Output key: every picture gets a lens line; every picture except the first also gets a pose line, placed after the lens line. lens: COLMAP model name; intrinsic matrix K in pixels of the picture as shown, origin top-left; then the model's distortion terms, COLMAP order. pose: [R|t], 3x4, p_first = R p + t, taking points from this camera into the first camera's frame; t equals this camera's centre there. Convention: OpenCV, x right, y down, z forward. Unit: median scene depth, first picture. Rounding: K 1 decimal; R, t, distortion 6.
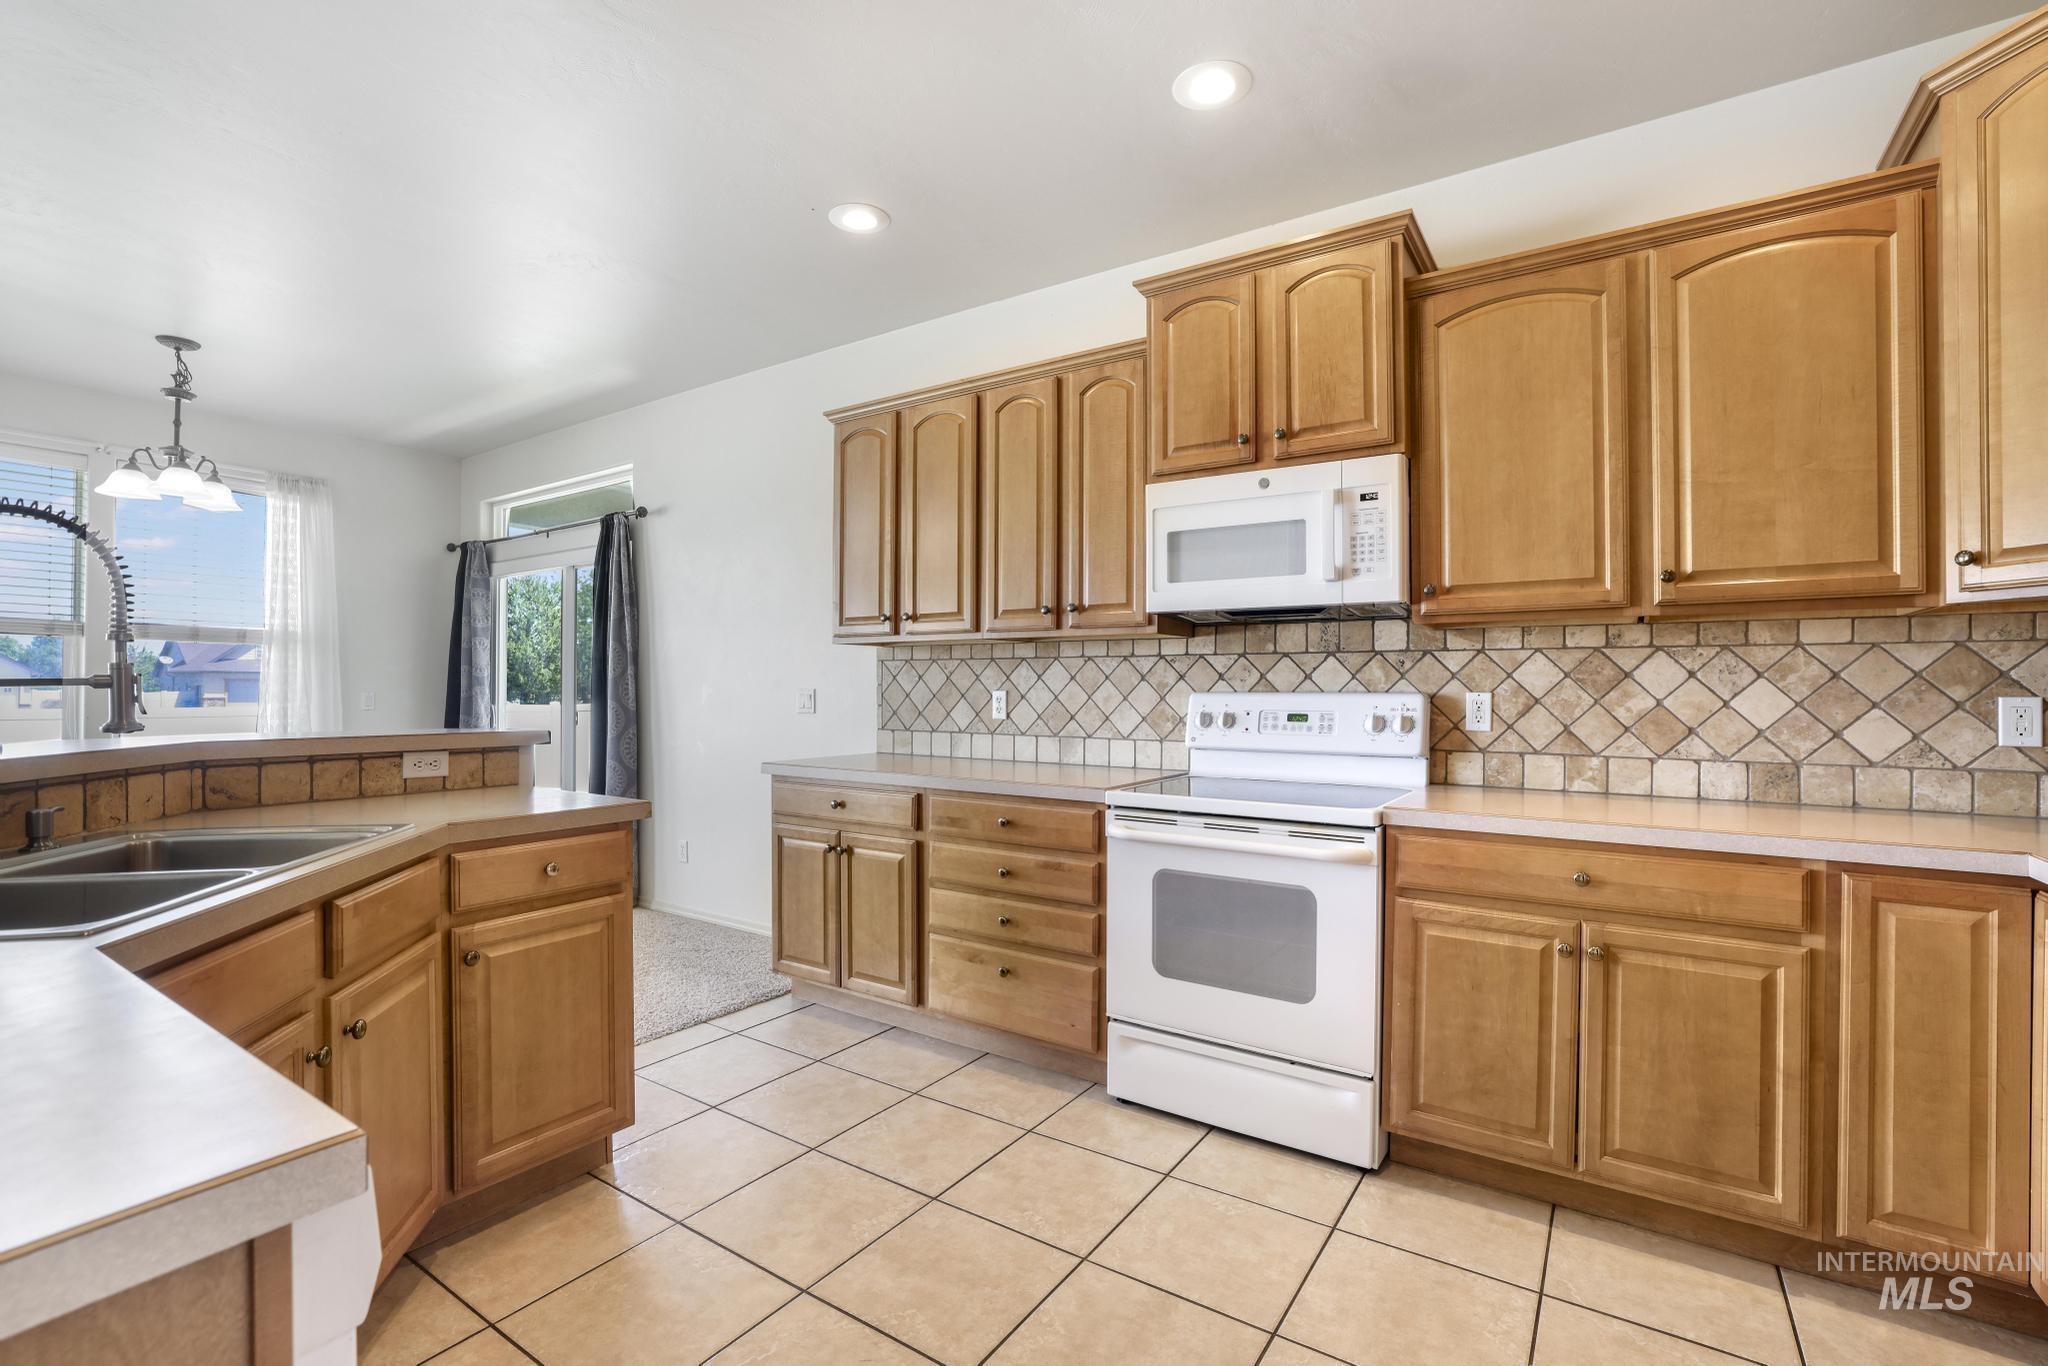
lens RADIAL K [[915.5, 0, 1015.1], [0, 915.5, 680.8], [0, 0, 1]] dist [-0.047332, 0.020202]
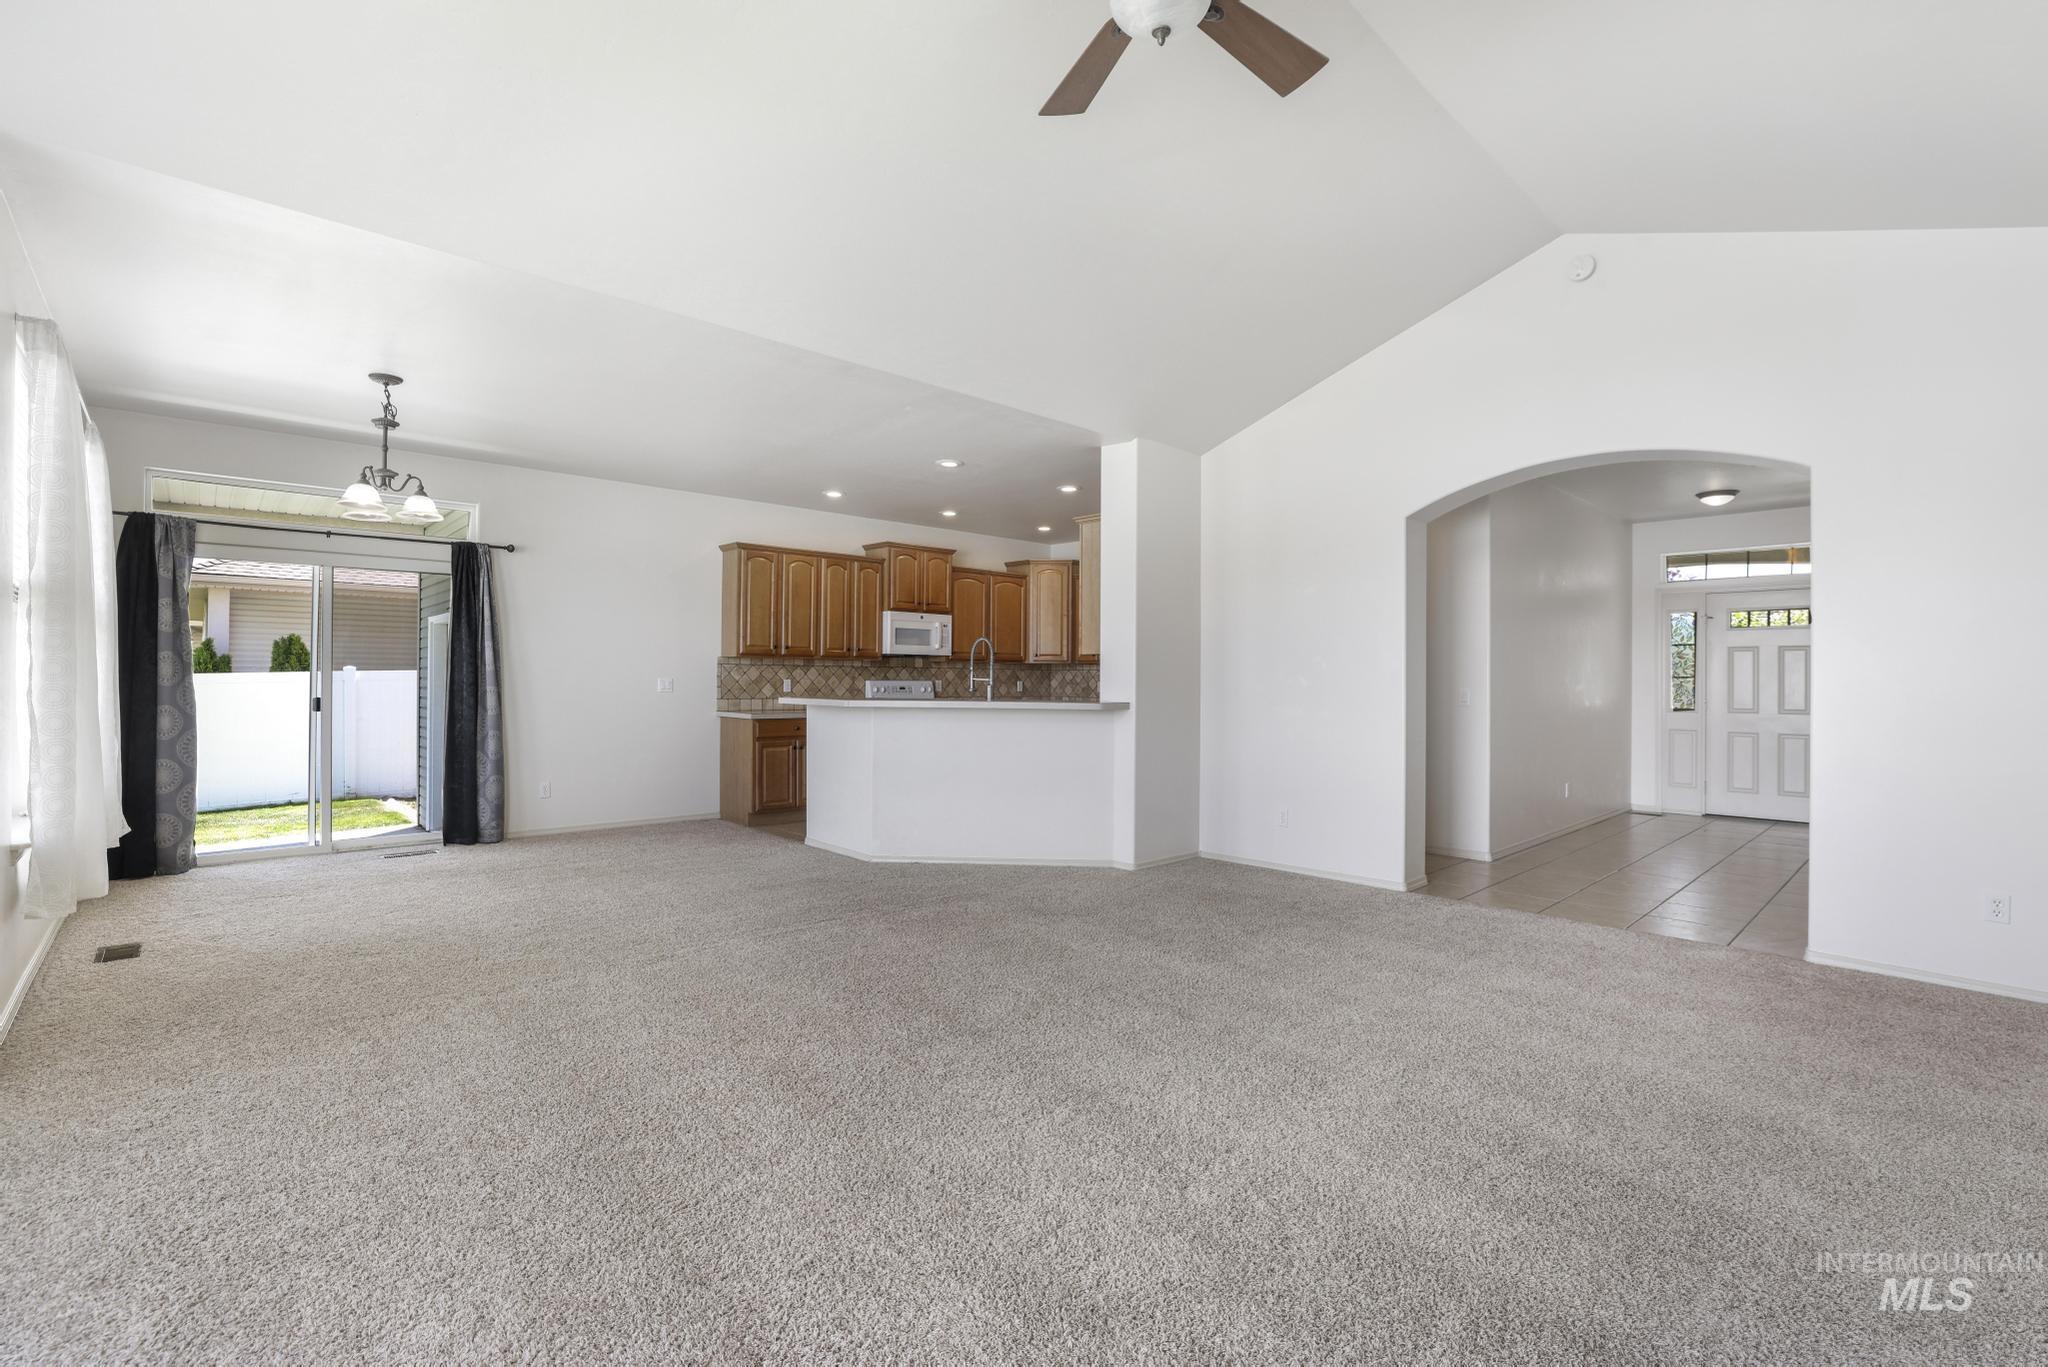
lens RADIAL K [[915.5, 0, 1015.1], [0, 915.5, 681.3], [0, 0, 1]] dist [-0.047332, 0.020202]
pose [[0.228715, -0.003631, 0.973487, -1.836973], [-0.015109, 0.999859, 0.007280, -0.008141], [-0.973376, -0.016373, 0.228628, -0.063513]]
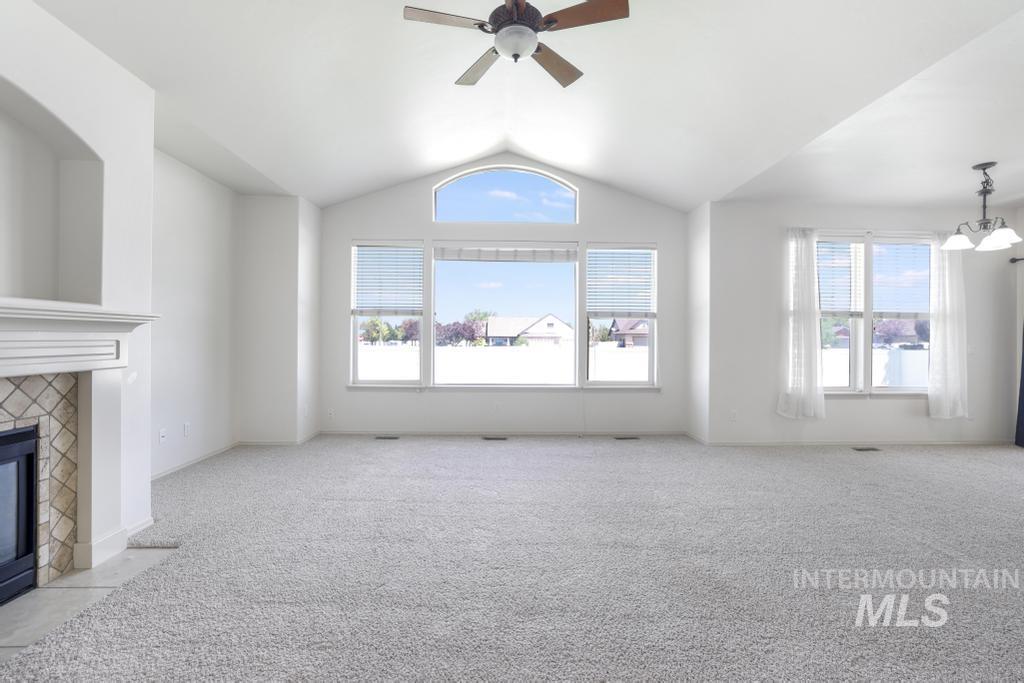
lens RADIAL K [[457.8, 0, 507.6], [0, 457.8, 340.4], [0, 0, 1]] dist [-0.047332, 0.020202]
pose [[0.581989, 0.004870, -0.813182, -0.735084], [0.001166, 0.999976, 0.006823, -0.004577], [0.813196, -0.004919, 0.581969, -0.407504]]
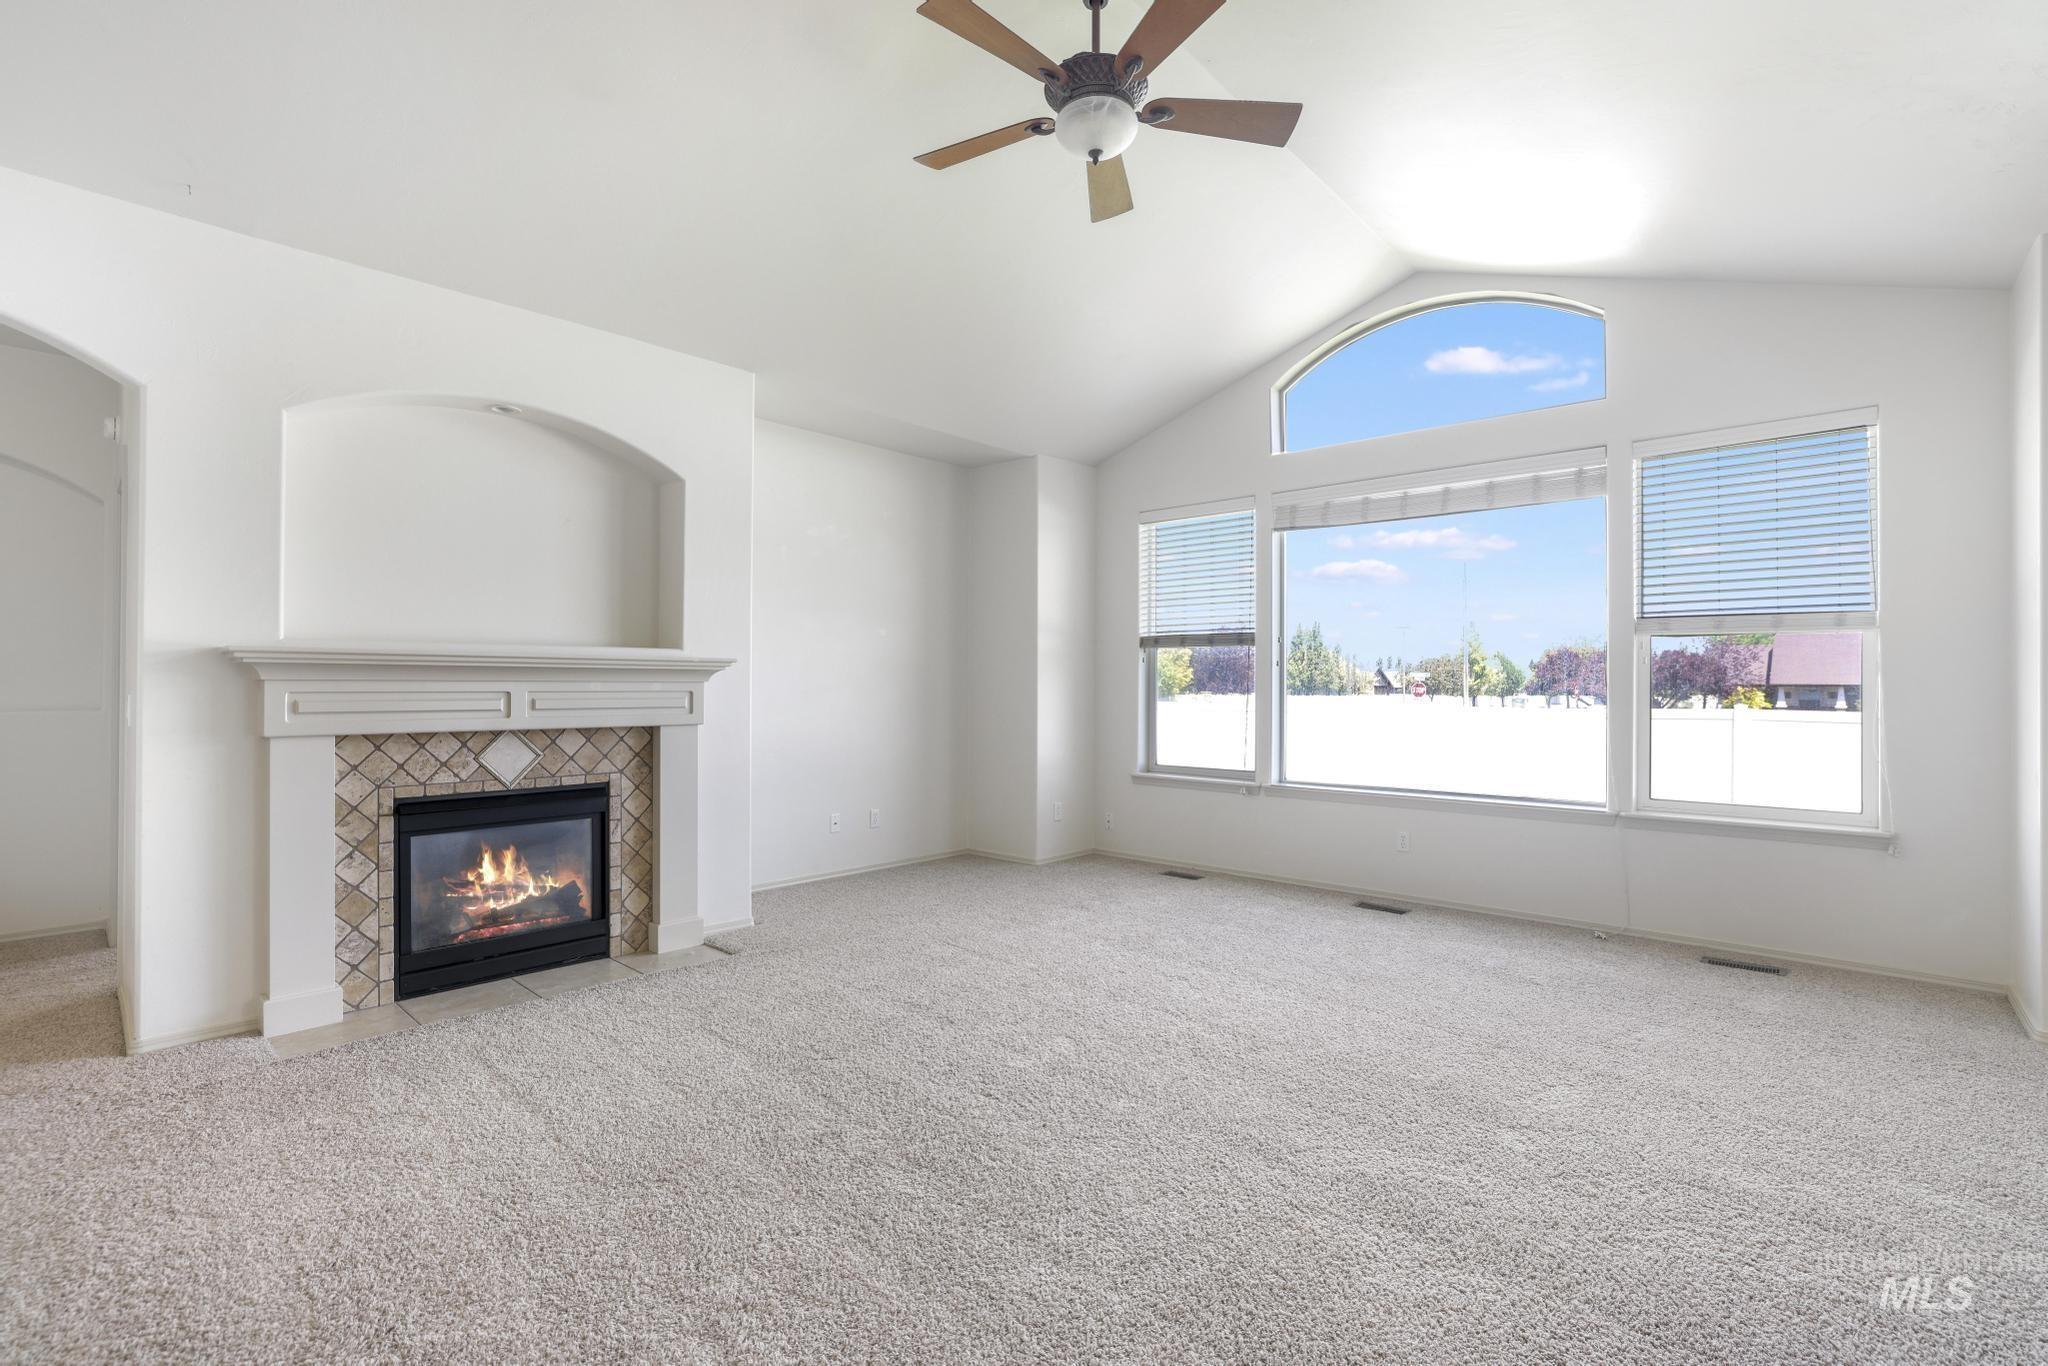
lens RADIAL K [[915.5, 0, 1015.1], [0, 915.5, 680.8], [0, 0, 1]] dist [-0.047332, 0.020202]
pose [[-0.147344, -0.010258, -0.989032, -0.570577], [0.003915, 0.999932, -0.010954, -0.000399], [0.989078, -0.005486, -0.147294, 0.023962]]
